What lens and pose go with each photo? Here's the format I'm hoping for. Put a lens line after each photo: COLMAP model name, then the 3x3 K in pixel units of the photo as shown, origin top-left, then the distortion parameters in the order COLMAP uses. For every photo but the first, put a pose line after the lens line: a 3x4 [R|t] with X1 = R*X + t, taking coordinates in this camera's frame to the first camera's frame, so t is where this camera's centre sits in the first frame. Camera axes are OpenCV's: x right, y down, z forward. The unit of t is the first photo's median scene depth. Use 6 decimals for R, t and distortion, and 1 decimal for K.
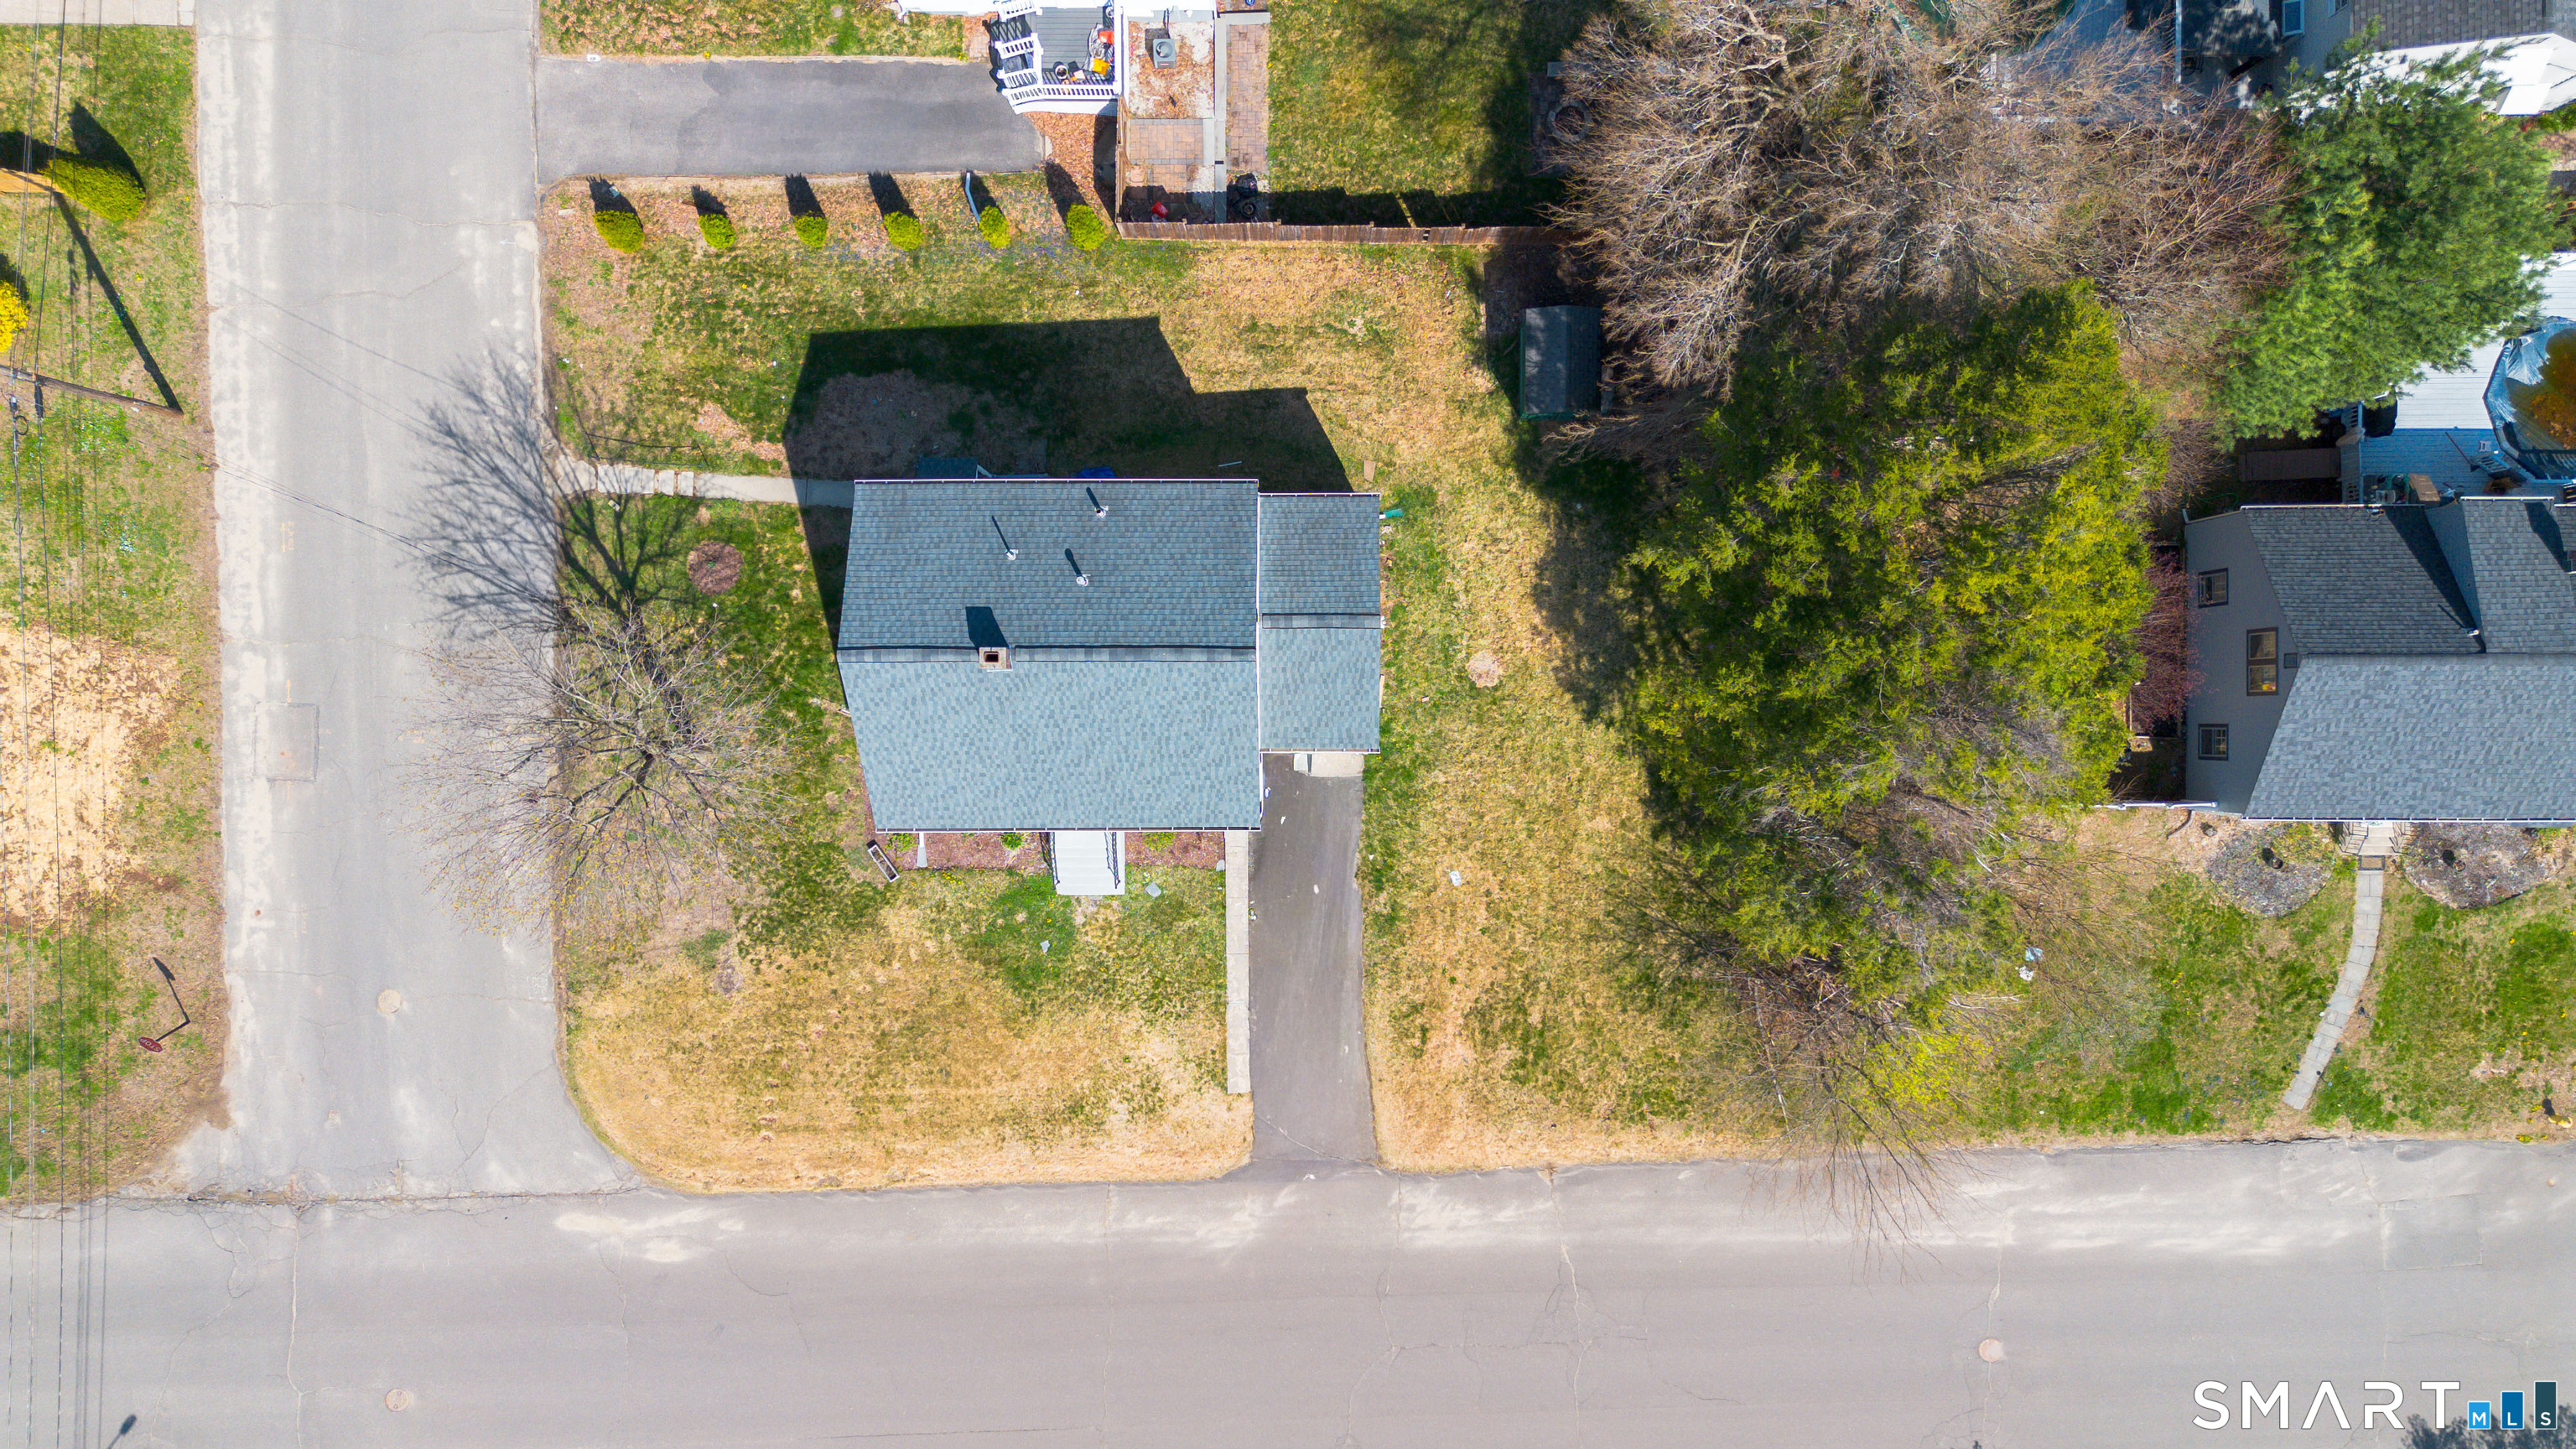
lens RADIAL K [[1837.7, 0, 1274.3], [0, 1837.7, 724.3], [0, 0, 1]] dist [0.032678, -0.003728]
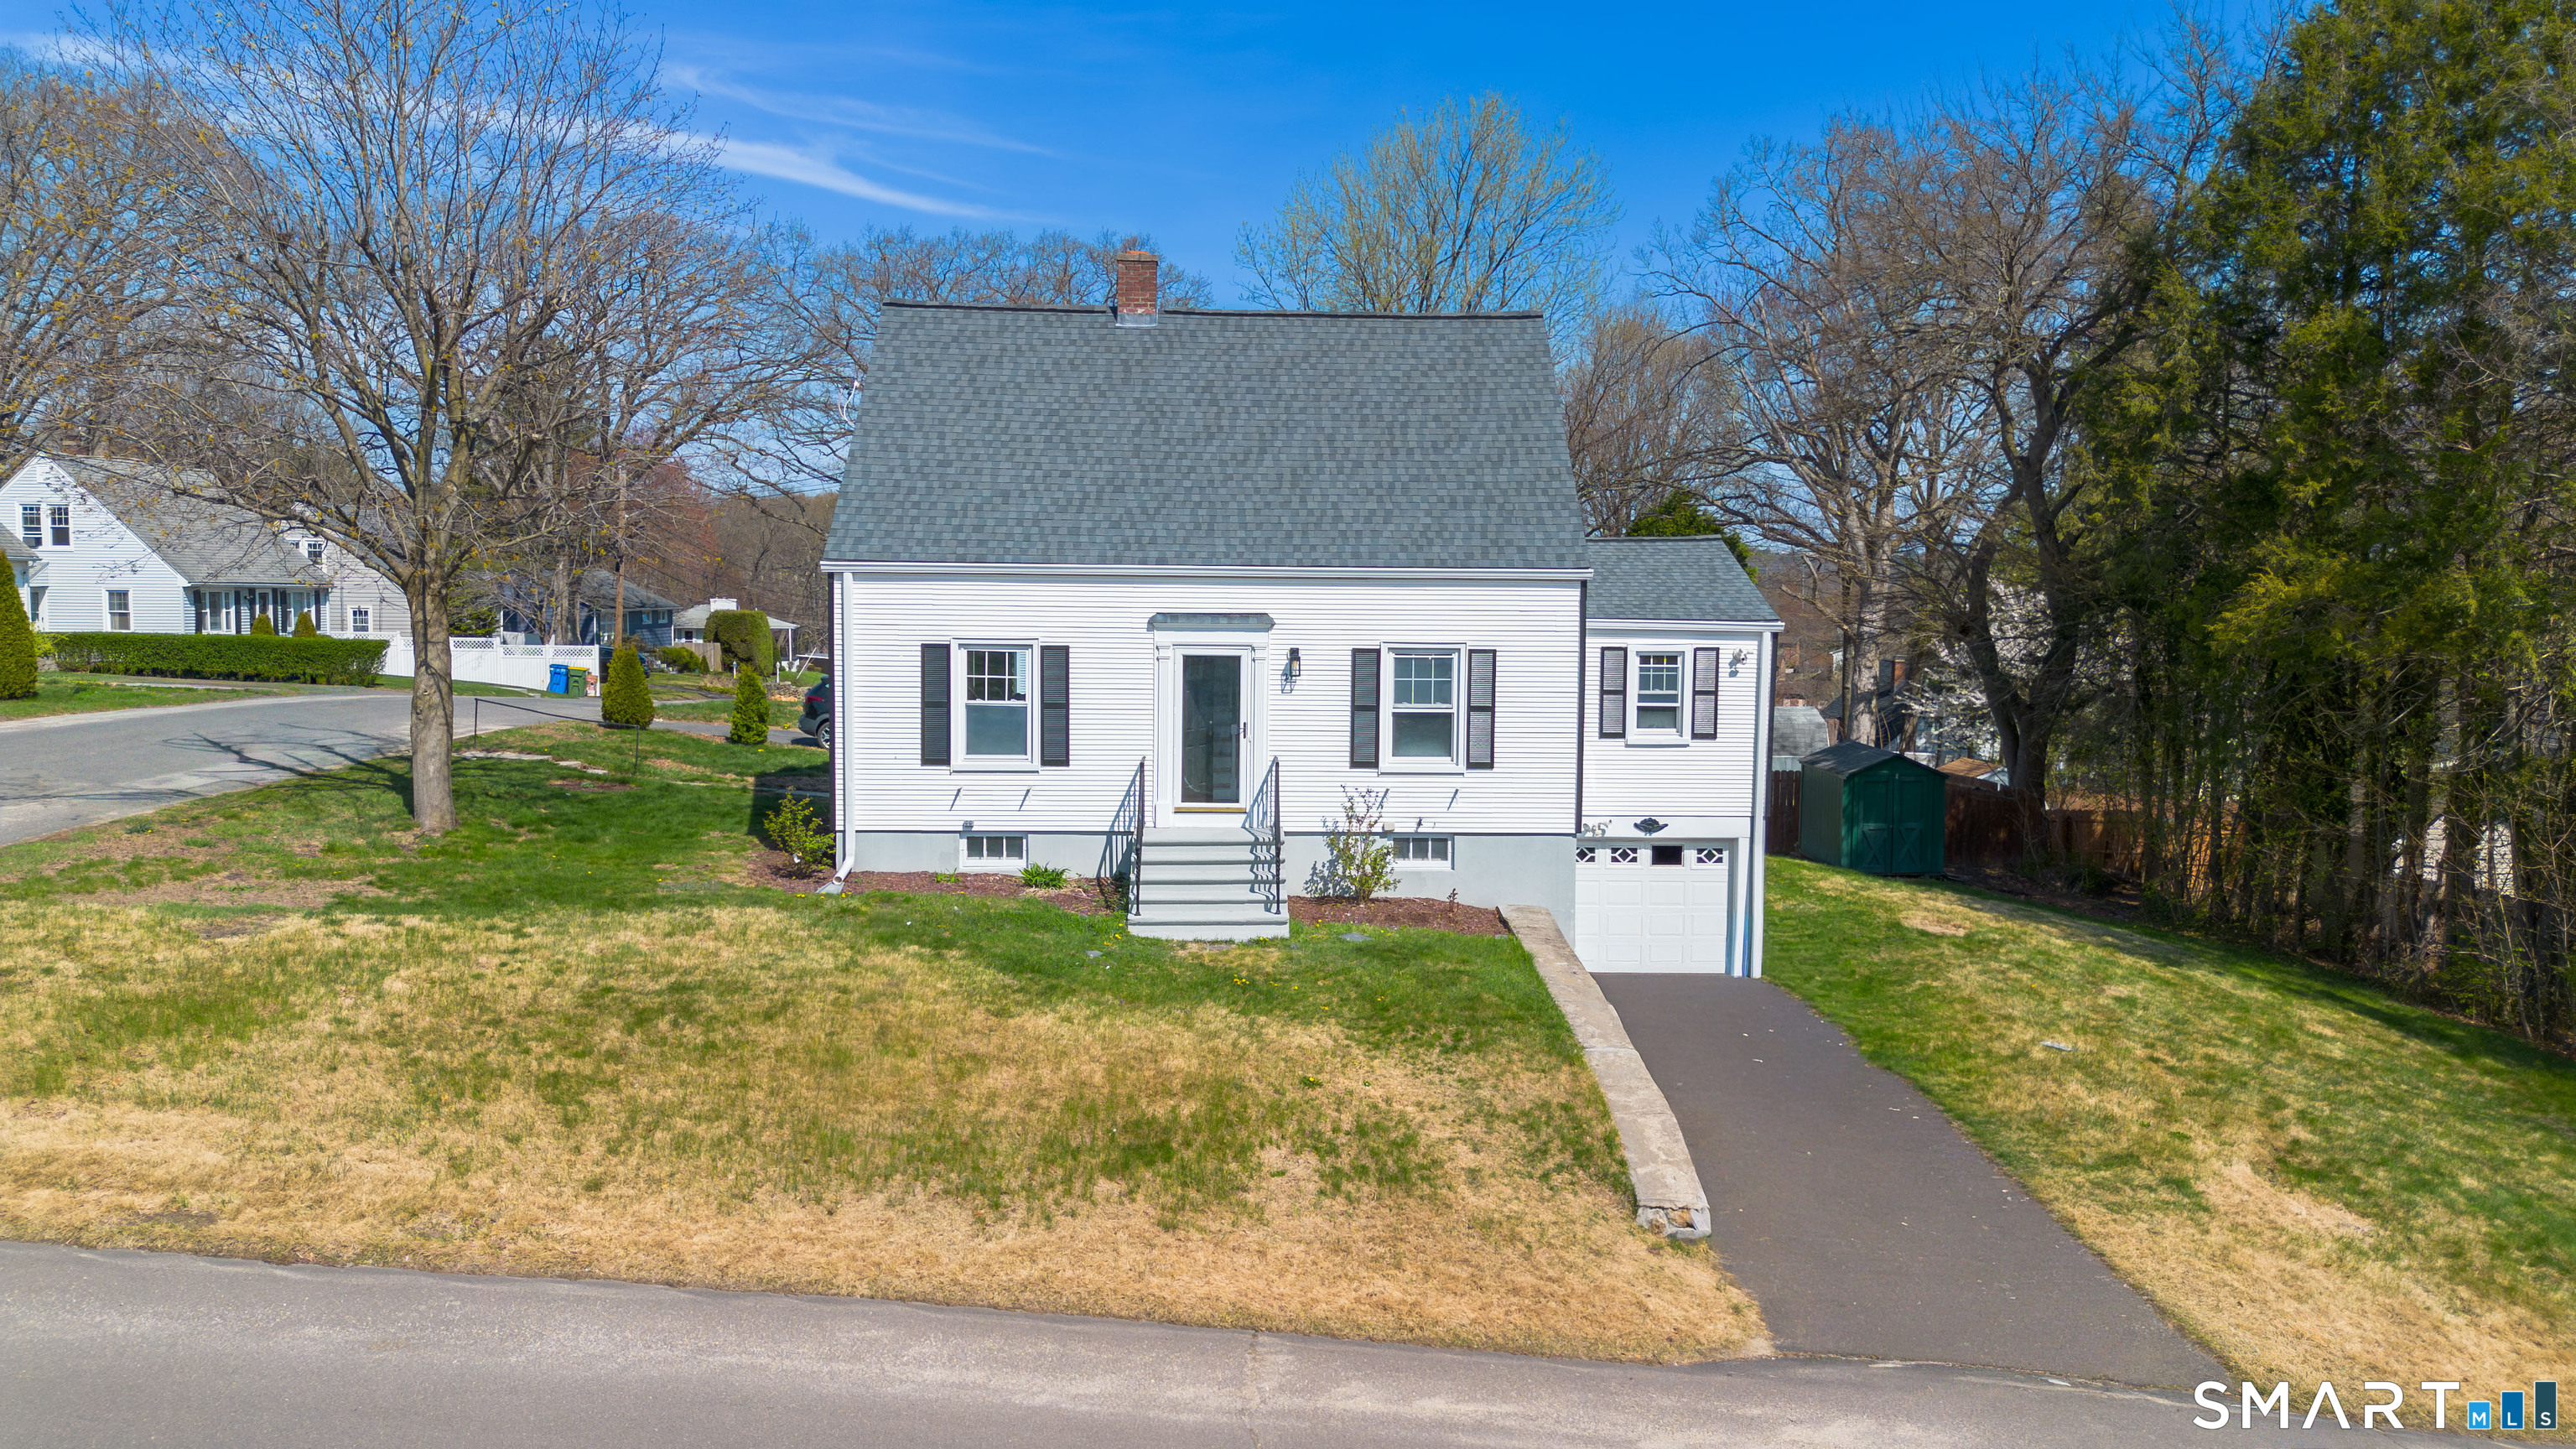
lens RADIAL K [[1837.7, 0, 1281.8], [0, 1837.7, 734.3], [0, 0, 1]] dist [0.032678, -0.003728]
pose [[0.999188, 0.022745, 0.033267, -0.099411], [0.031329, 0.080819, -0.996236, 0.513384], [-0.025348, 0.996469, 0.080040, 0.926241]]
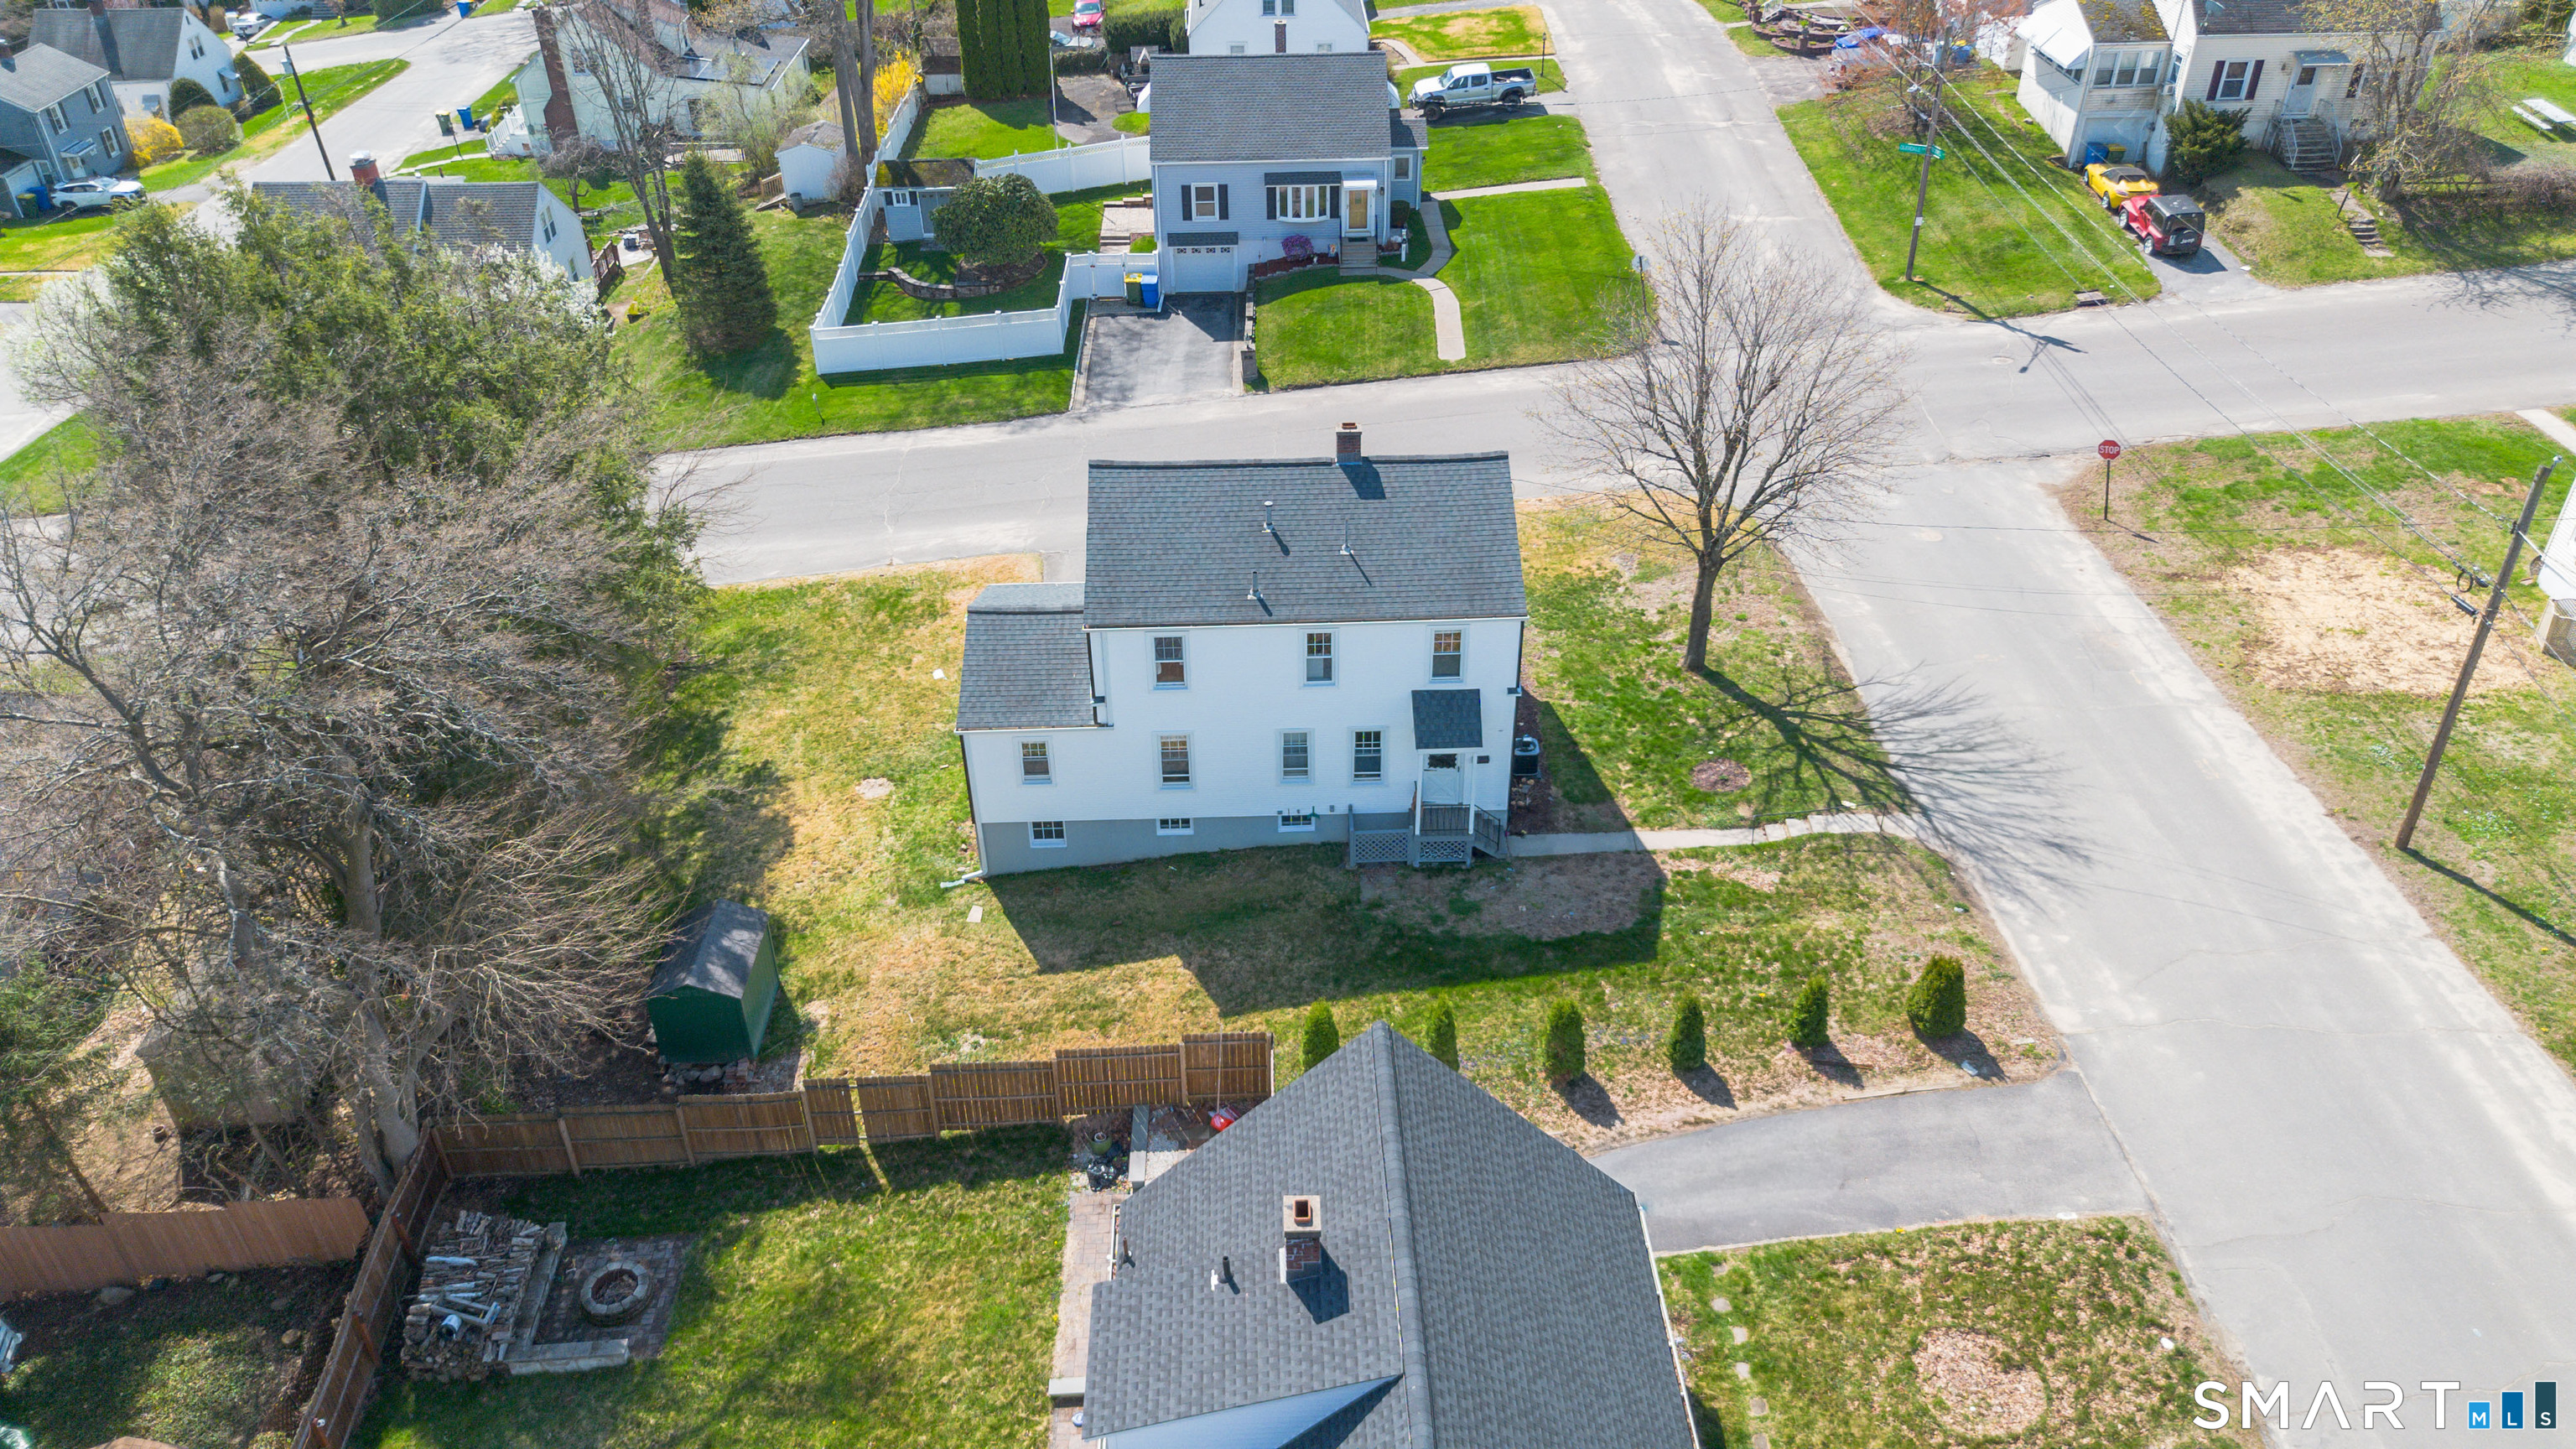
lens RADIAL K [[1837.7, 0, 1287.9], [0, 1837.7, 717.6], [0, 0, 1]] dist [0.032678, -0.003728]
pose [[-0.999337, 0.035506, -0.008095, -0.088674], [-0.026748, -0.564801, 0.824793, -0.795075], [0.024714, 0.824463, 0.565376, 0.467799]]
